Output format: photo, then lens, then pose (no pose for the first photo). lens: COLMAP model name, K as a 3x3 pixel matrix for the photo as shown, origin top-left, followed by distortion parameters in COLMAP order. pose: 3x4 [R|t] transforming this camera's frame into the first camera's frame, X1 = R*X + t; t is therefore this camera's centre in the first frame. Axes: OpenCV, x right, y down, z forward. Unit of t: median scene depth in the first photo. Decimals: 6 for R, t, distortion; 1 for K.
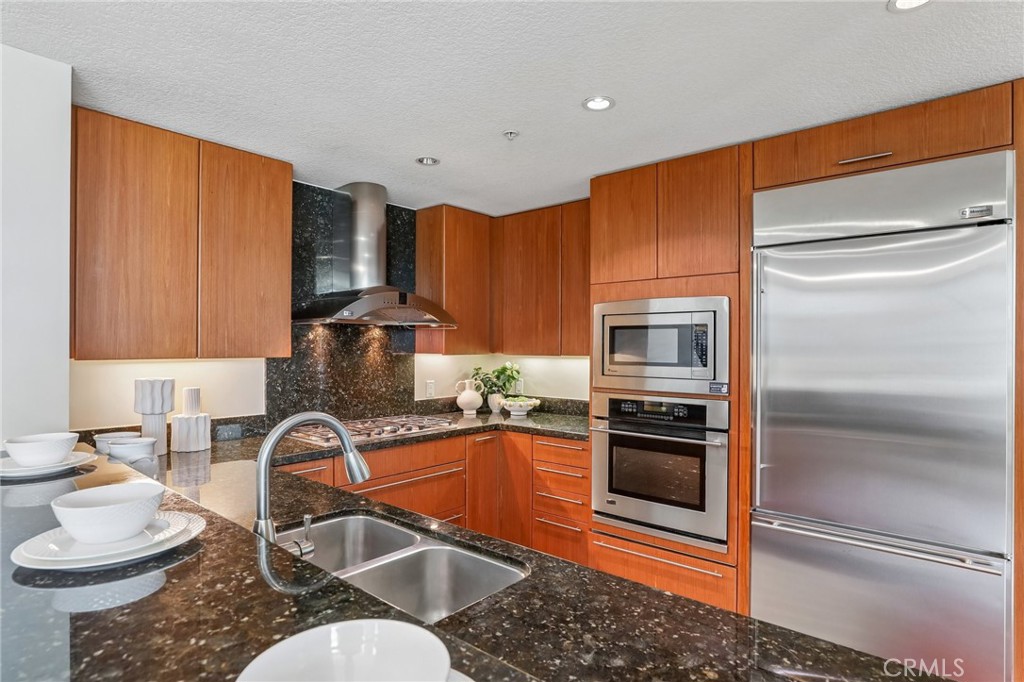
lens RADIAL K [[525.0, 0, 516.5], [0, 525.0, 340.5], [0, 0, 1]] dist [-0.021771, 0.005761]
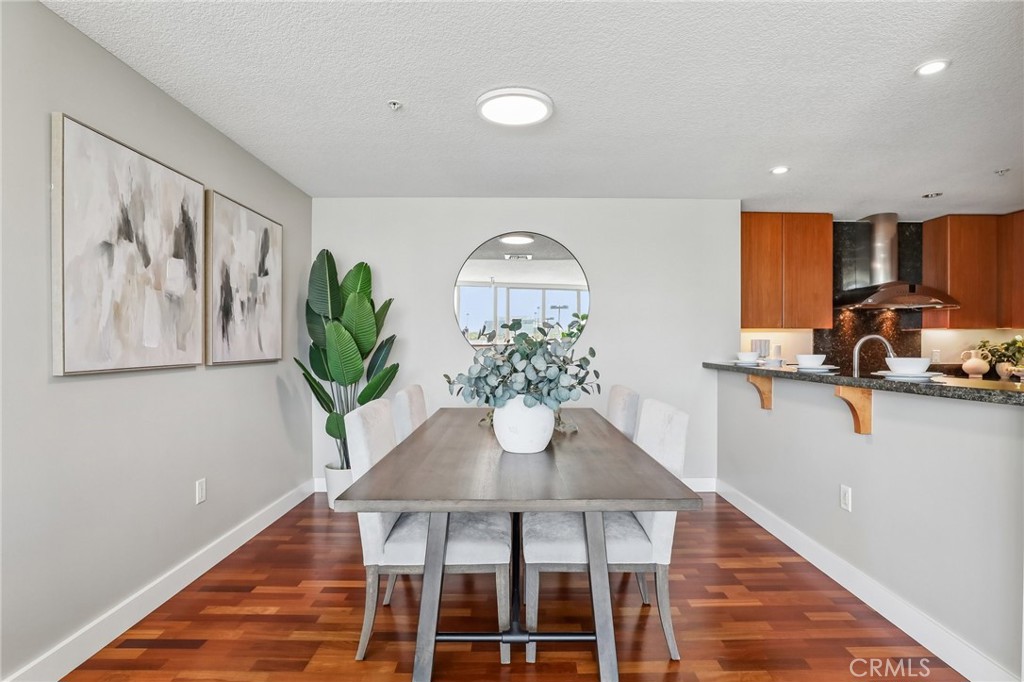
lens RADIAL K [[525.0, 0, 518.2], [0, 525.0, 347.1], [0, 0, 1]] dist [-0.021771, 0.005761]
pose [[0.661150, 0.002586, -0.750249, 0.134534], [0.006272, 0.999940, 0.008974, 0.058793], [0.750227, -0.010639, 0.661094, -0.732778]]
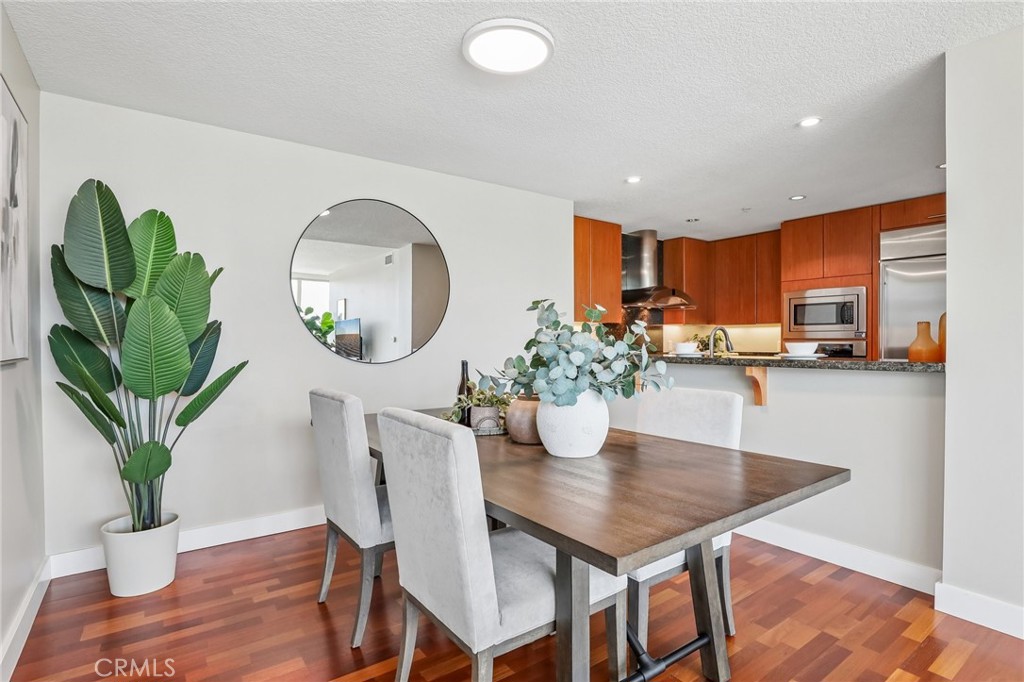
lens RADIAL K [[525.0, 0, 517.5], [0, 525.0, 344.4], [0, 0, 1]] dist [-0.021771, 0.005761]
pose [[0.977792, -0.004148, -0.209534, -0.338288], [0.007294, 0.999872, 0.014245, 0.069391], [0.209449, -0.015457, 0.977697, -0.864513]]
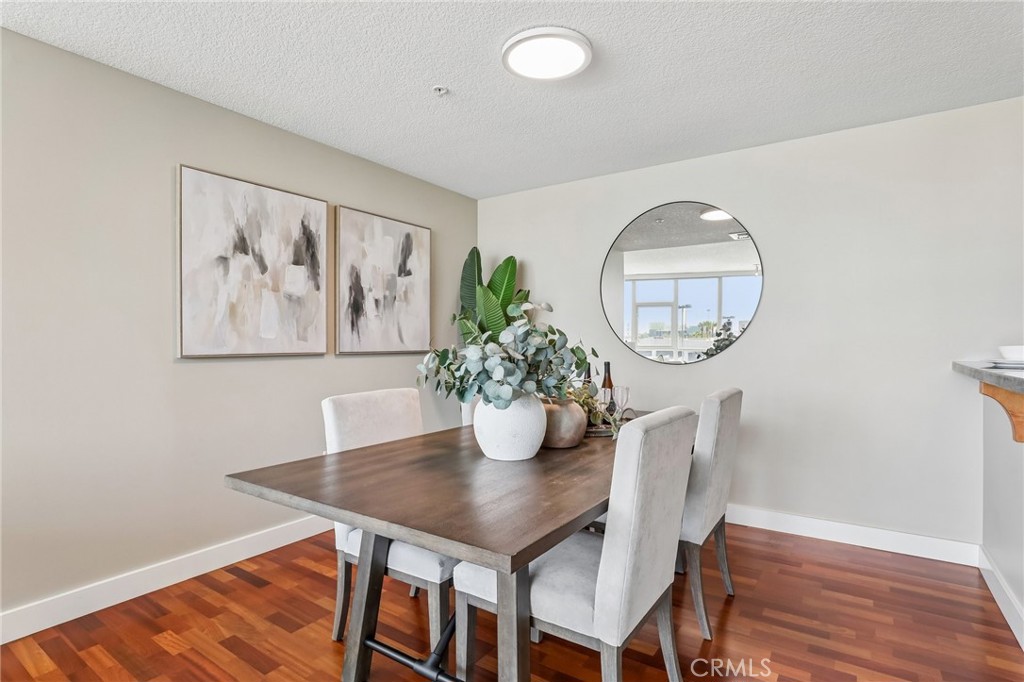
lens RADIAL K [[525.0, 0, 512.0], [0, 525.0, 342.8], [0, 0, 1]] dist [-0.021771, 0.005761]
pose [[0.118483, -0.000756, -0.992956, 0.205434], [0.007341, 0.999973, 0.000114, 0.074047], [0.992929, -0.007303, 0.118485, -0.317476]]
